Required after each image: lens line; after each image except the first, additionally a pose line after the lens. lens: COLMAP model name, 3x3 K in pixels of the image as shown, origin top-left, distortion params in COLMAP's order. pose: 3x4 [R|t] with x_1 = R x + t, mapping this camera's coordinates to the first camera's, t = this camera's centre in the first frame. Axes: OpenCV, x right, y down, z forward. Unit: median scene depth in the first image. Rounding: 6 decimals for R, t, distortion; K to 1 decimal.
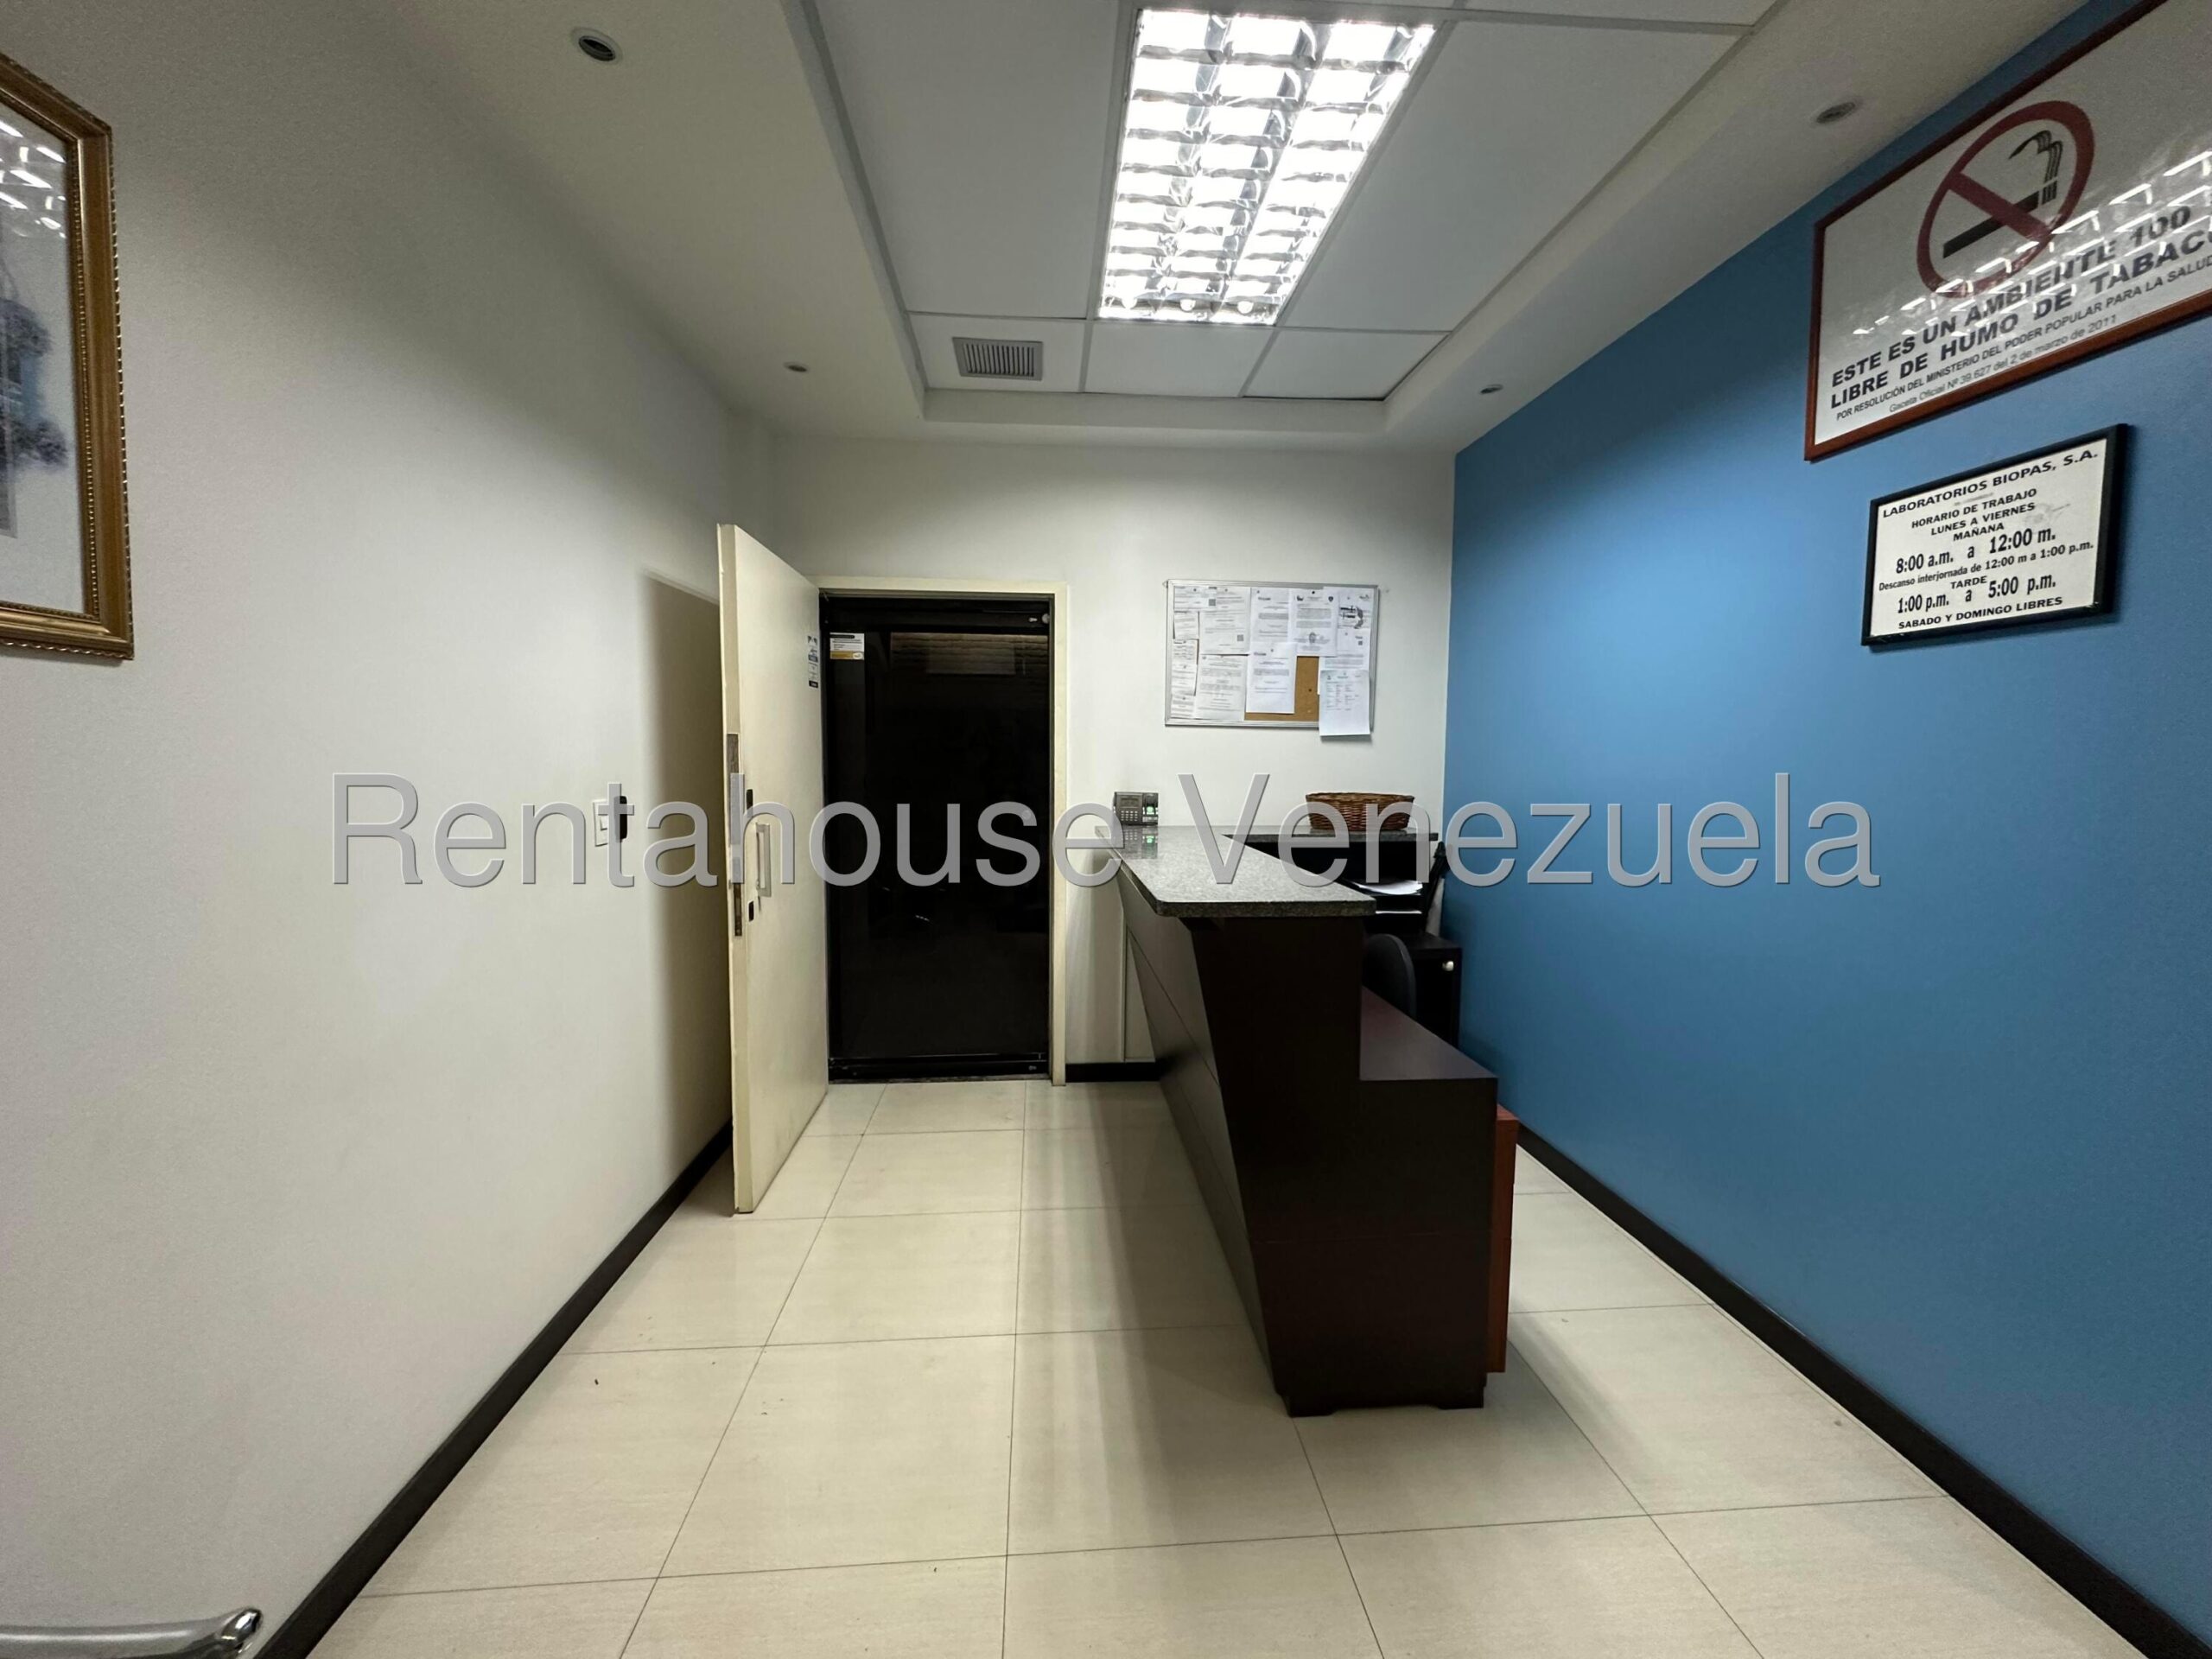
lens RADIAL K [[882.4, 0, 1104.3], [0, 882.4, 827.6], [0, 0, 1]] dist [0.000717, 0.000044]
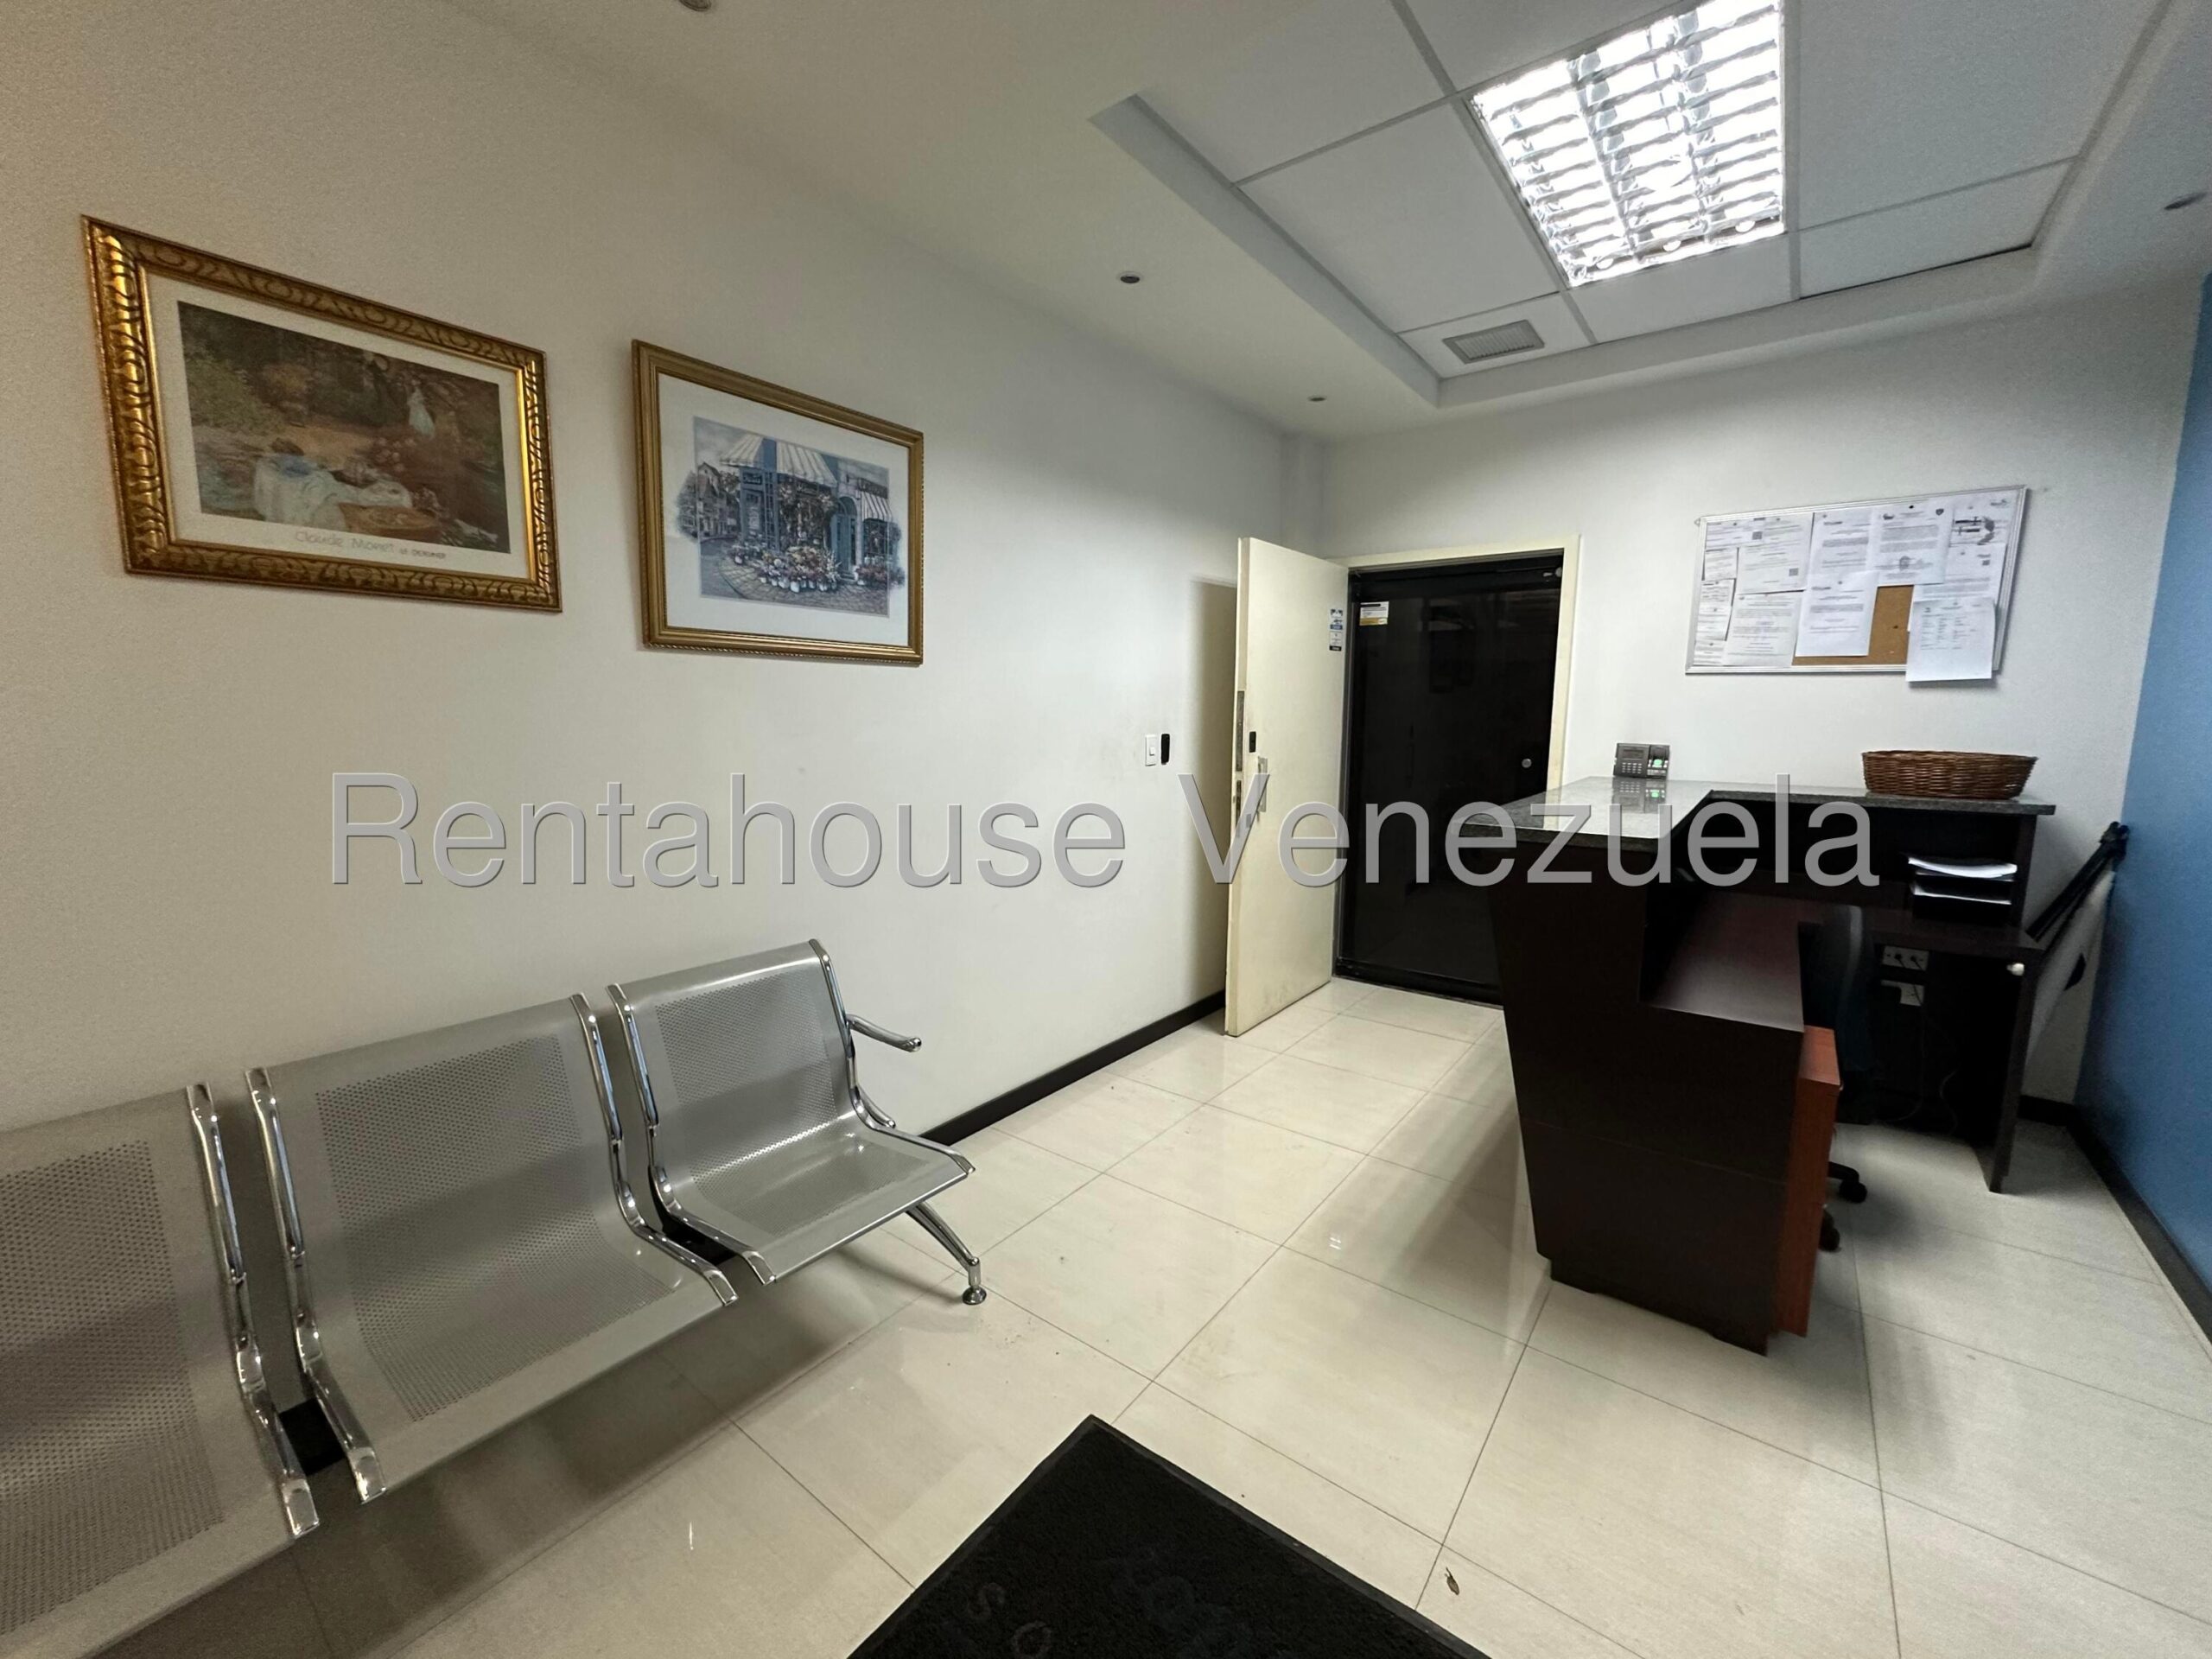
lens RADIAL K [[882.4, 0, 1104.4], [0, 882.4, 825.5], [0, 0, 1]] dist [0.000717, 0.000044]
pose [[0.744504, 0.087003, -0.661924, 0.247685], [-0.053640, 0.996062, 0.070591, 0.012611], [0.665459, -0.017050, 0.746239, -0.124729]]
